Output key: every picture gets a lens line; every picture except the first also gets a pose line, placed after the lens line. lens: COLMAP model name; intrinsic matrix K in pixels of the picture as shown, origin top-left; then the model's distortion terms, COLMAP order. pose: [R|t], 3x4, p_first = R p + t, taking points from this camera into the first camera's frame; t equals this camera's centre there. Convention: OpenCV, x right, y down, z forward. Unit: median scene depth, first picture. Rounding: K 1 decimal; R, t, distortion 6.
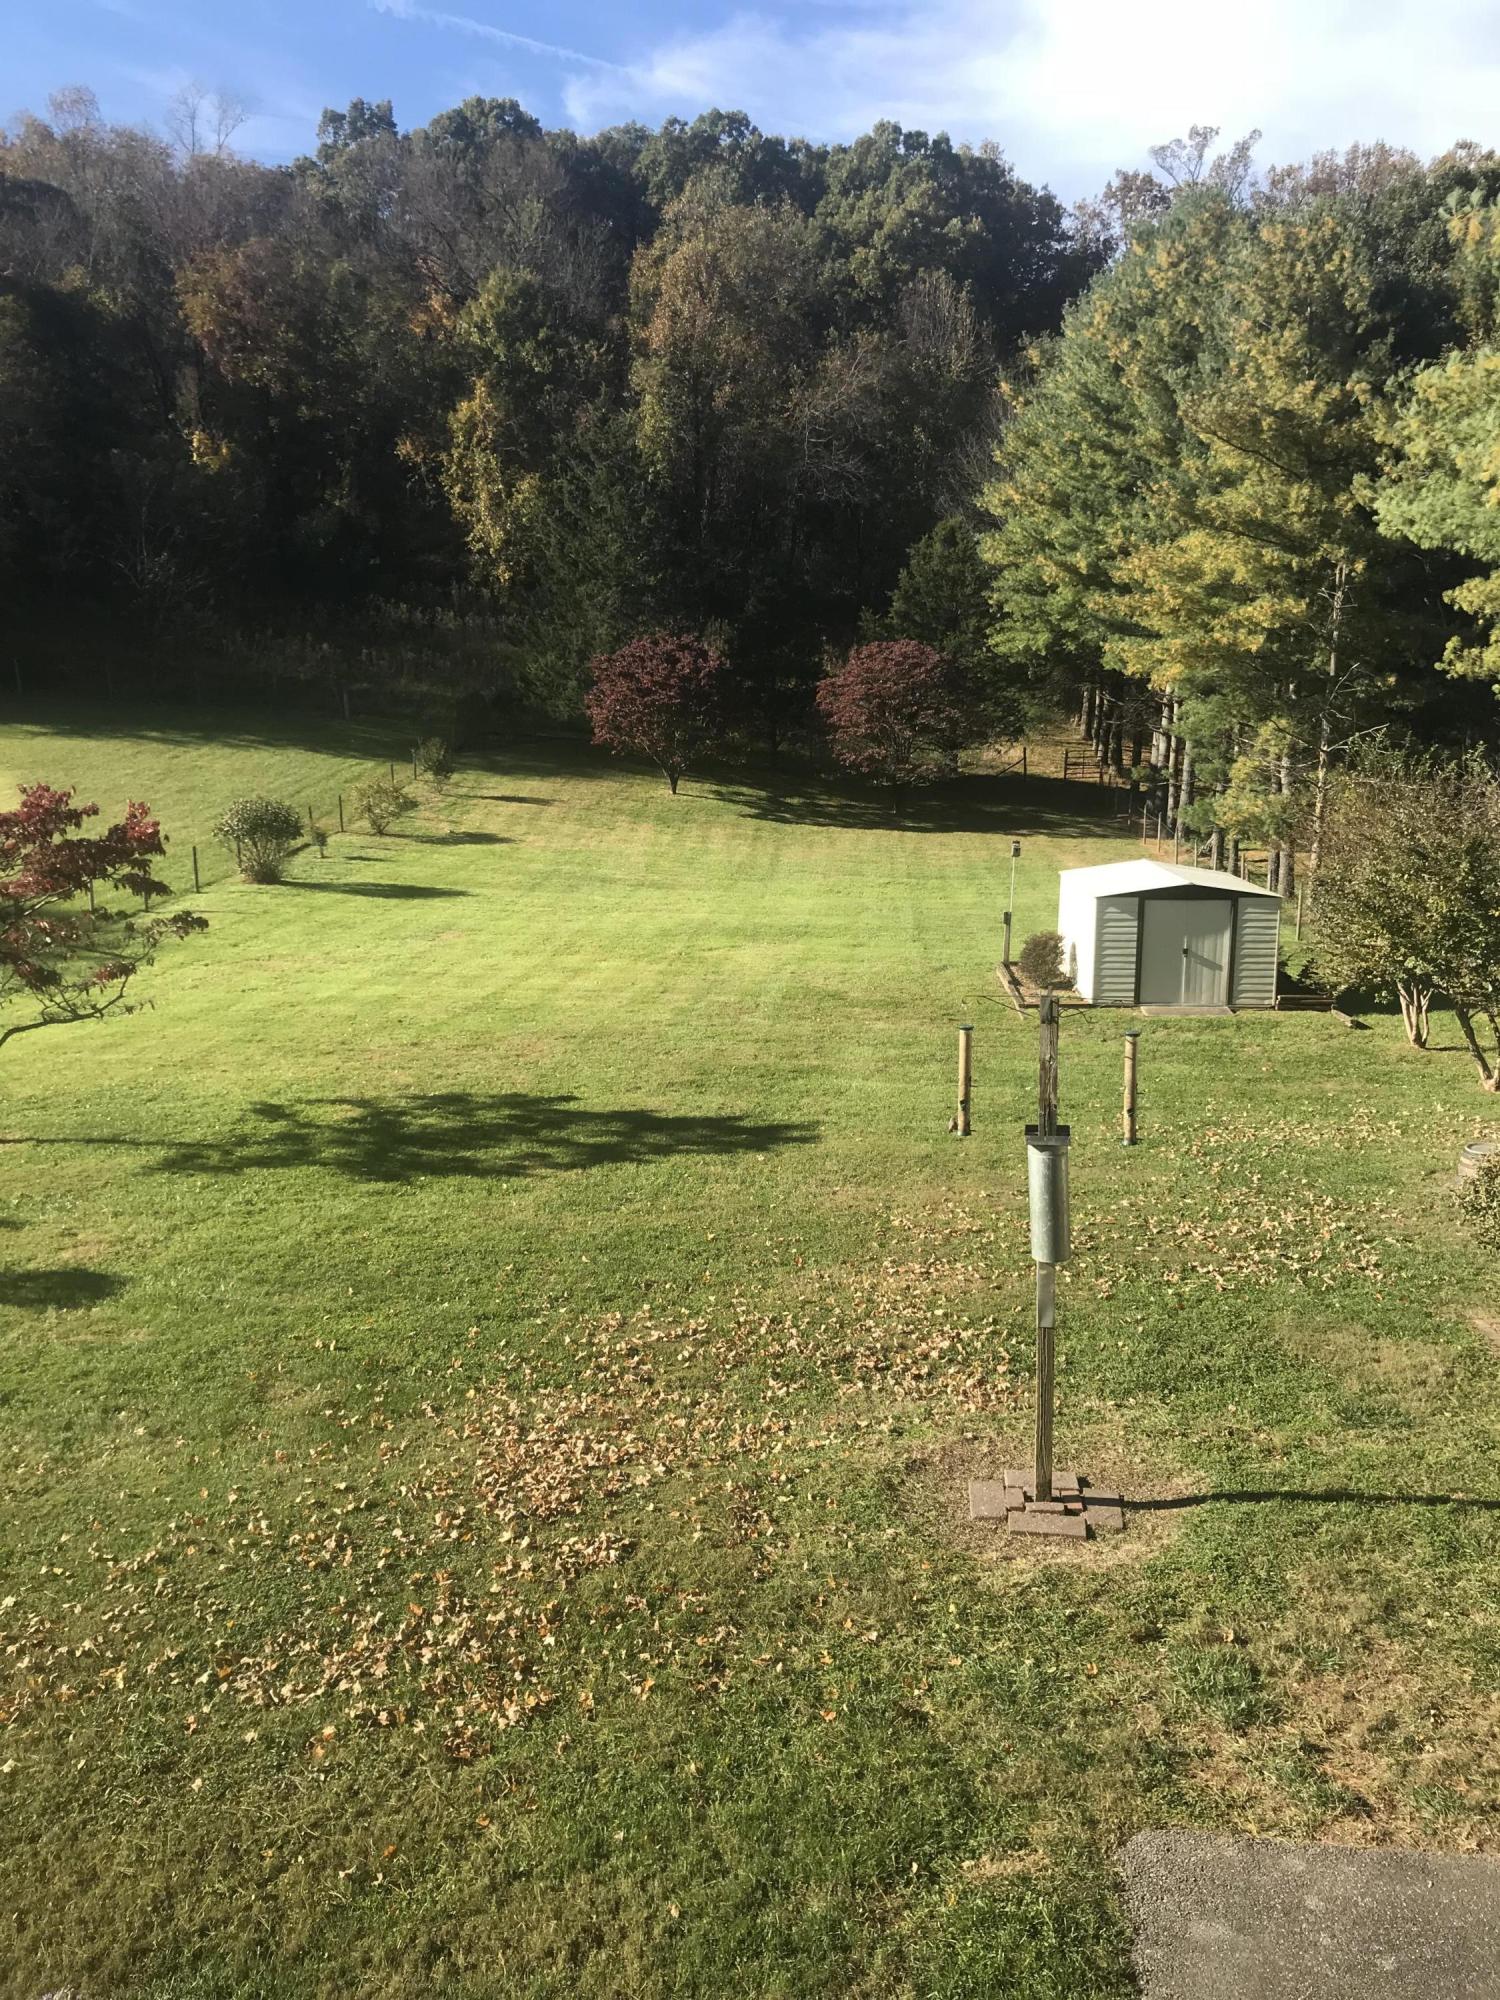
lens RADIAL K [[1650.8, 0, 743.6], [0, 1650.8, 1001.9], [0, 0, 1]] dist [-0.002627, 0.024148]
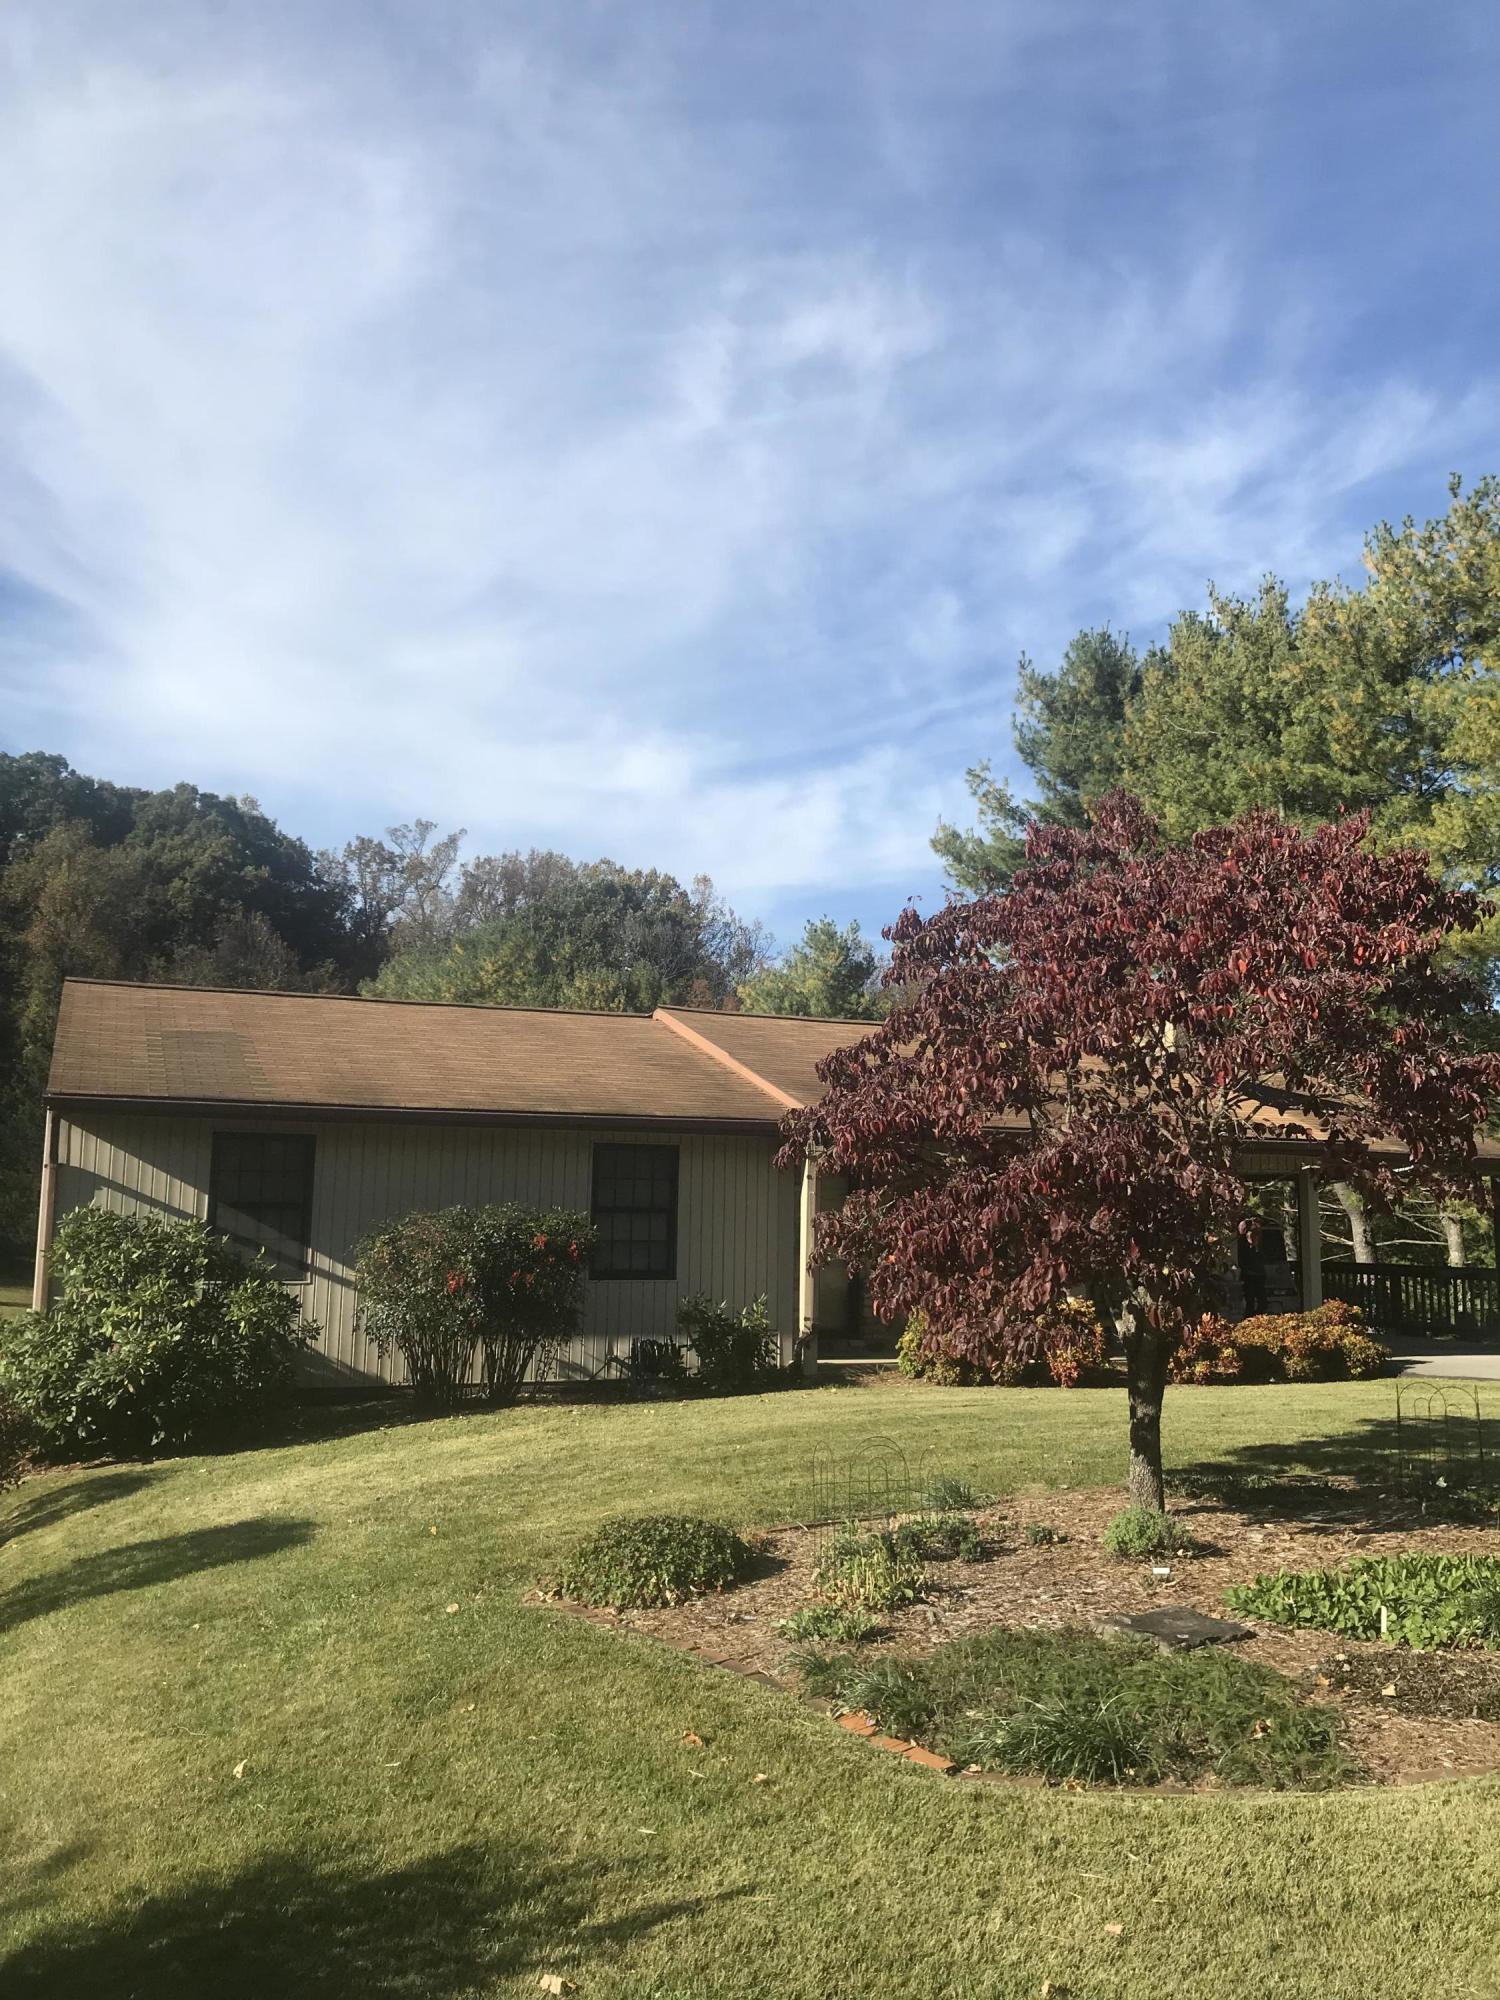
lens RADIAL K [[1650.8, 0, 750.0], [0, 1650.8, 988.1], [0, 0, 1]] dist [-0.002627, 0.024148]
pose [[0.871824, 0.092047, 0.481093, -0.258220], [0.072717, 0.946978, -0.312960, 0.083445], [-0.484392, 0.307830, 0.818905, -0.383776]]
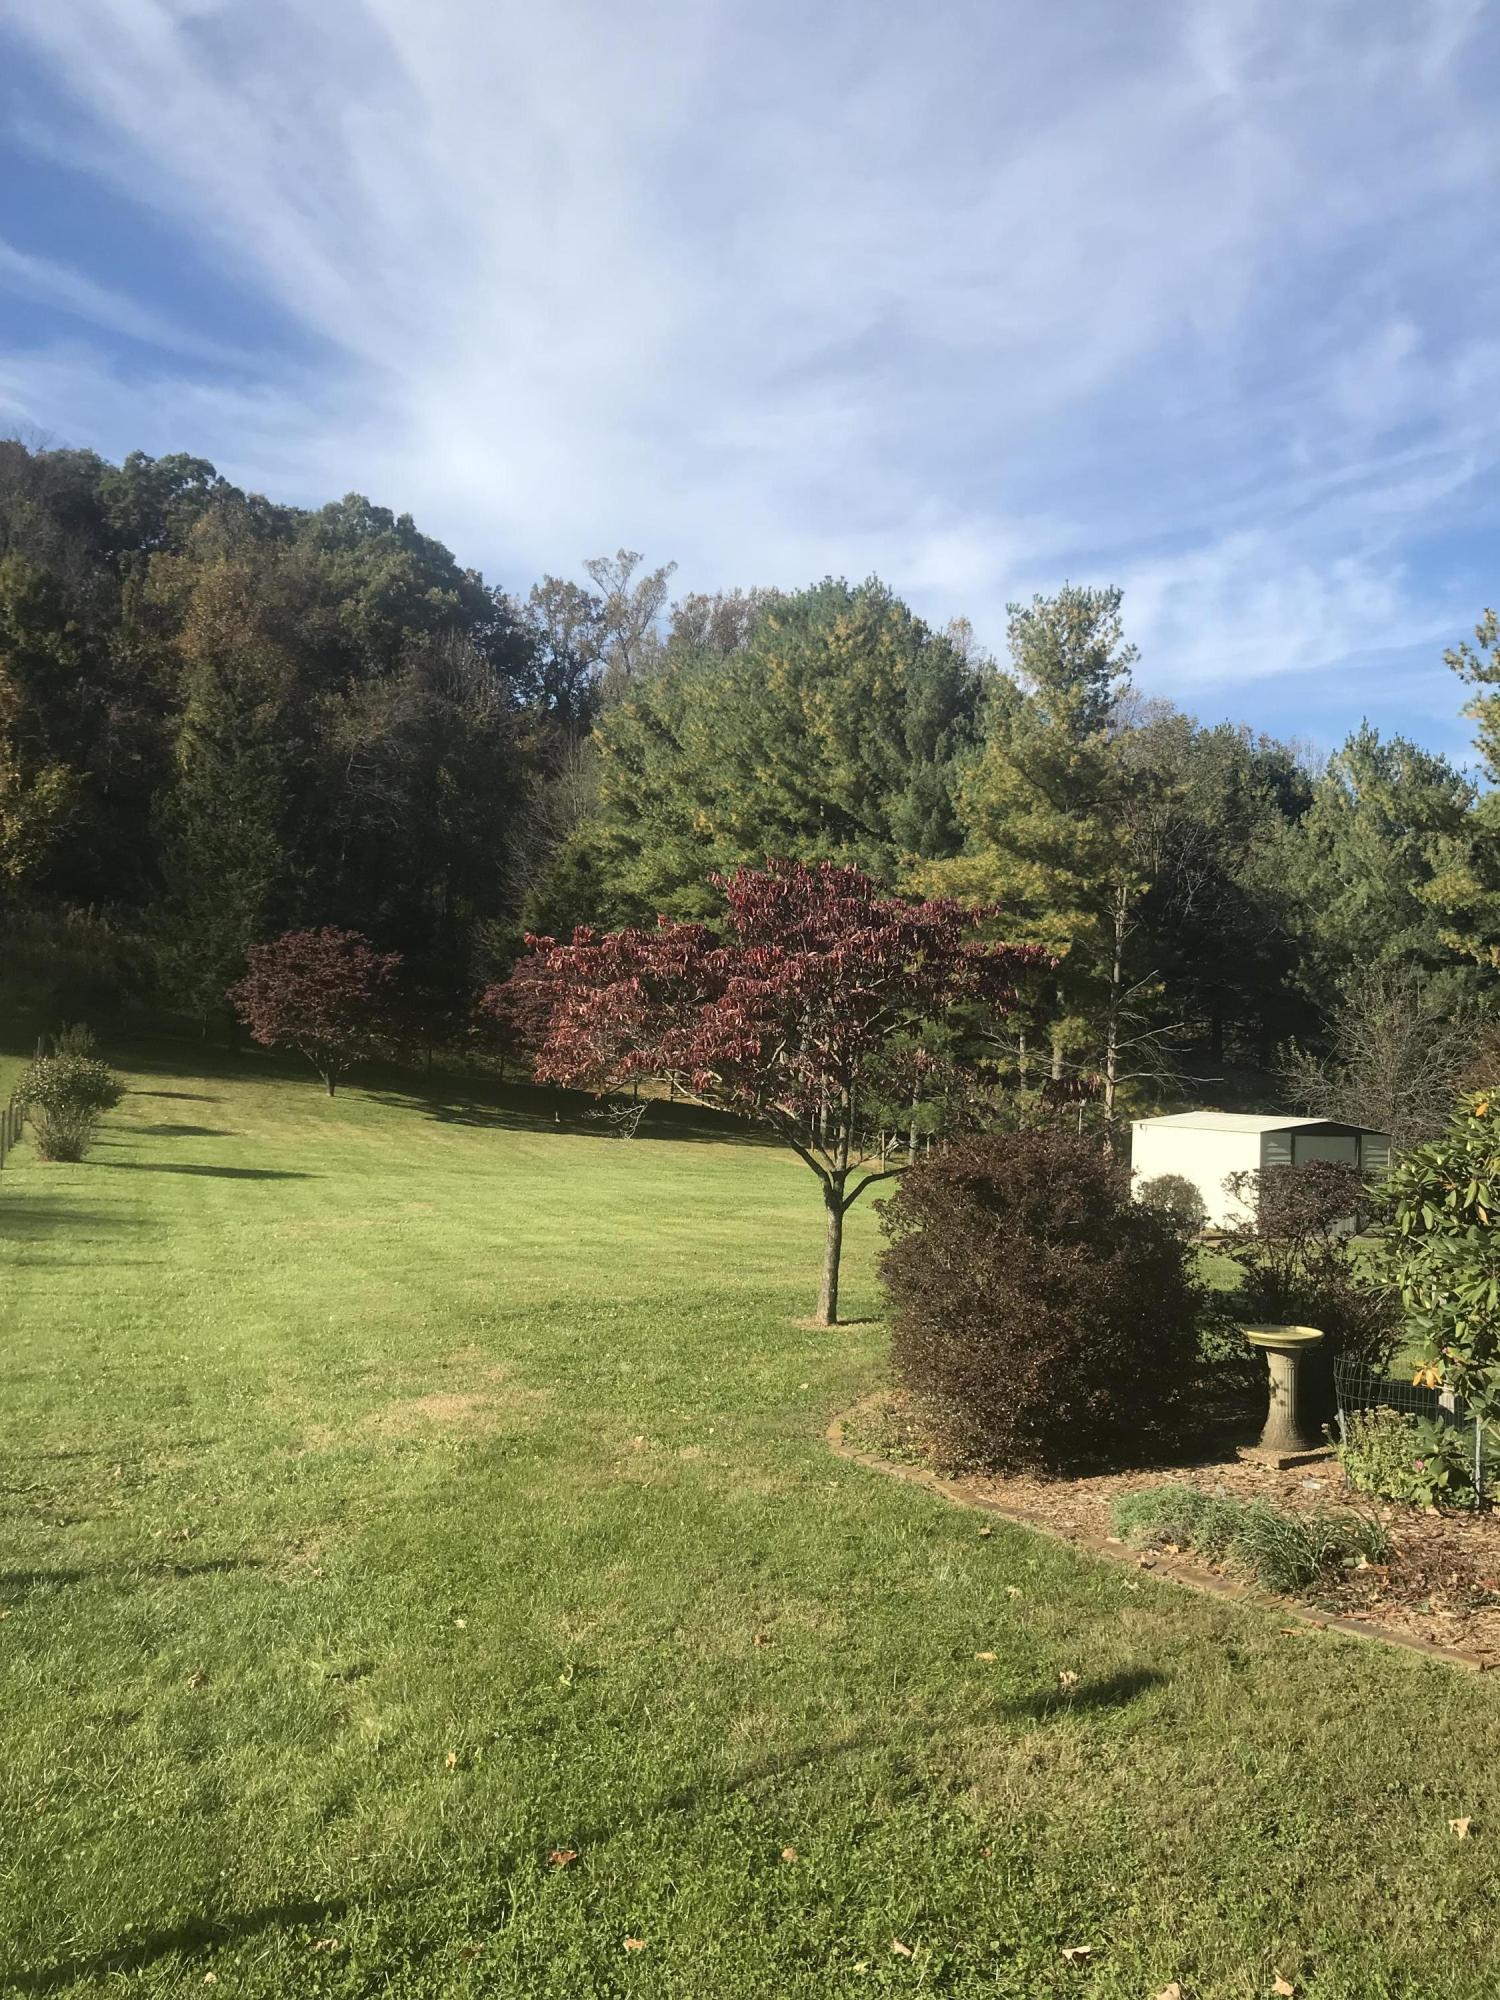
lens RADIAL K [[1650.8, 0, 749.1], [0, 1650.8, 1002.1], [0, 0, 1]] dist [-0.002627, 0.024148]
pose [[0.904241, 0.051495, 0.423907, -0.226118], [0.043311, 0.976523, -0.211012, 0.027795], [-0.424821, 0.209166, 0.880782, 0.073471]]
